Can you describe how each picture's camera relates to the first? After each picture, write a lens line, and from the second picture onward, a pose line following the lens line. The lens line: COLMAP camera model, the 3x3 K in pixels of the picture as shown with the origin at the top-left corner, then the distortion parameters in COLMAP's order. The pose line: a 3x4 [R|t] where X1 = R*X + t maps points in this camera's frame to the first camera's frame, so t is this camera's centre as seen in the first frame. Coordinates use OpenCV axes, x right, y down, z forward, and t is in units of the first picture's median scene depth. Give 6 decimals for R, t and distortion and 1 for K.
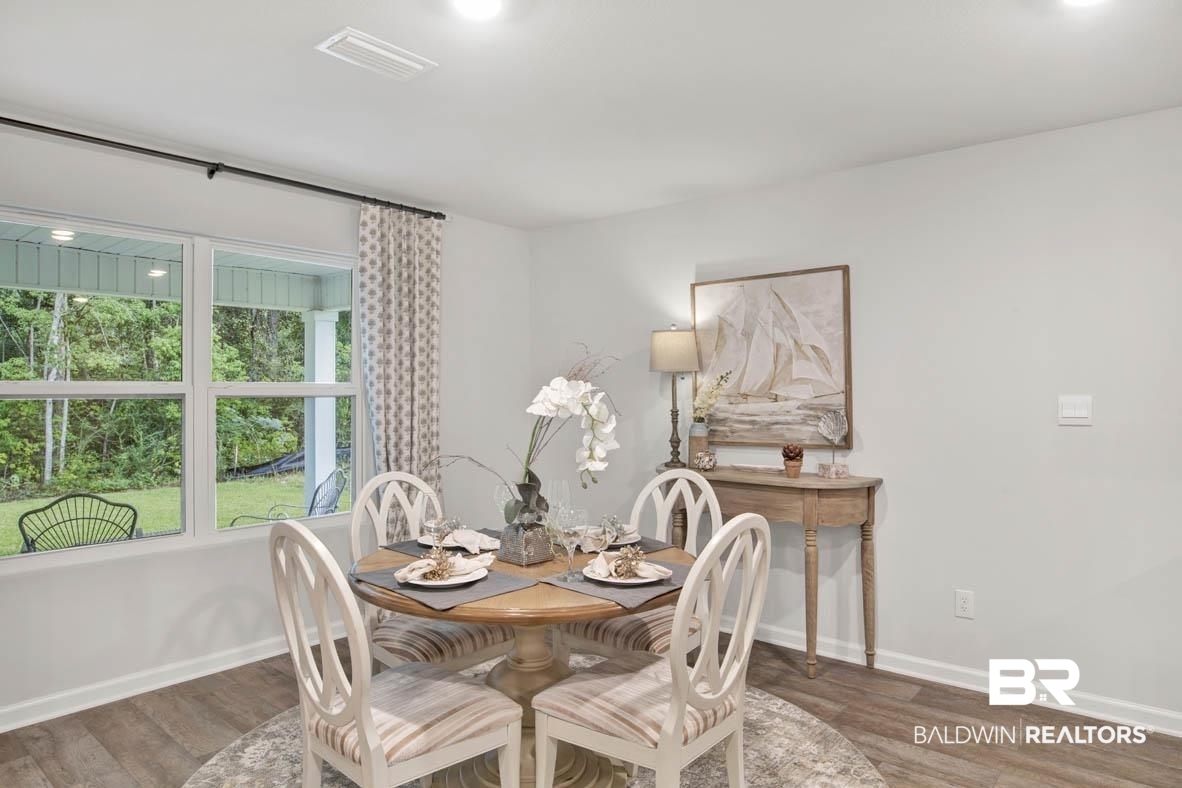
lens RADIAL K [[760.4, 0, 592.1], [0, 760.4, 394.1], [0, 0, 1]] dist [-0.004725, -0.000240]
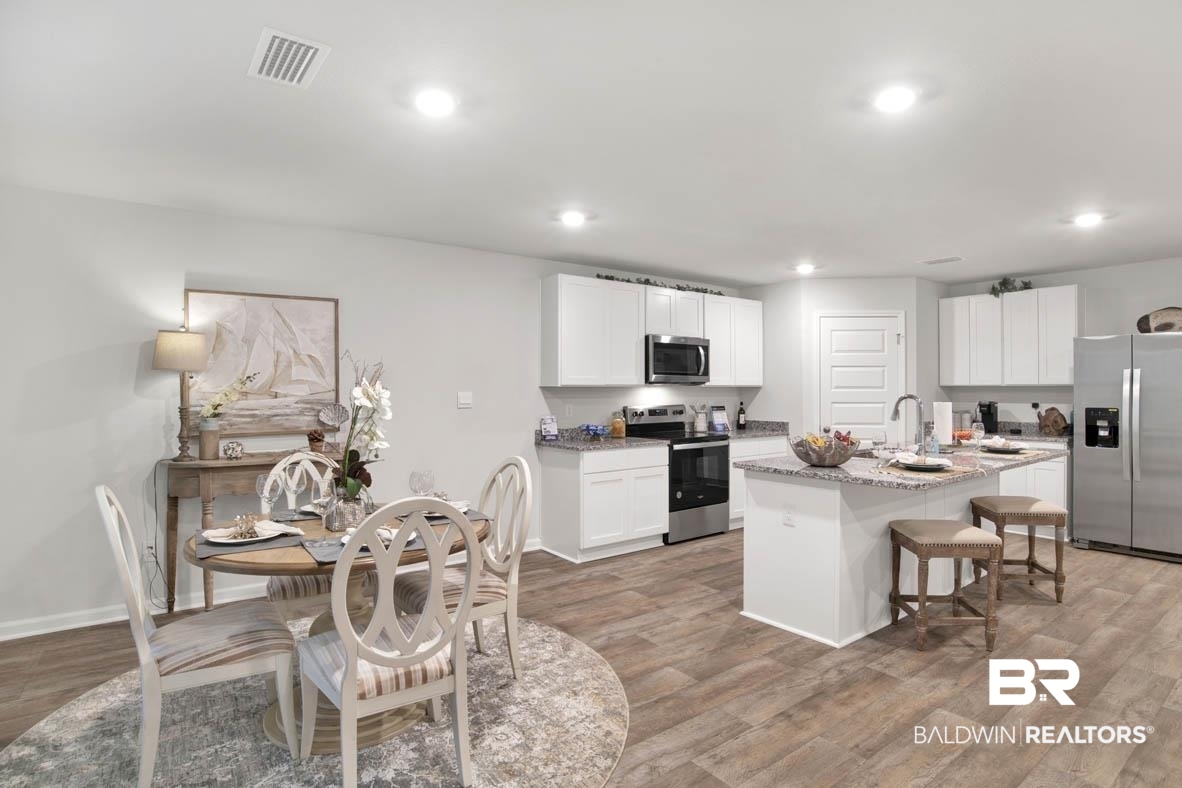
lens RADIAL K [[616.0, 0, 591.6], [0, 616.0, 392.4], [0, 0, 1]] dist [-0.003061, -0.000201]
pose [[0.254743, -0.000526, 0.967009, -0.602048], [0.007449, 0.999971, -0.001418, 0.006191], [-0.966980, 0.007564, 0.254739, 0.247600]]
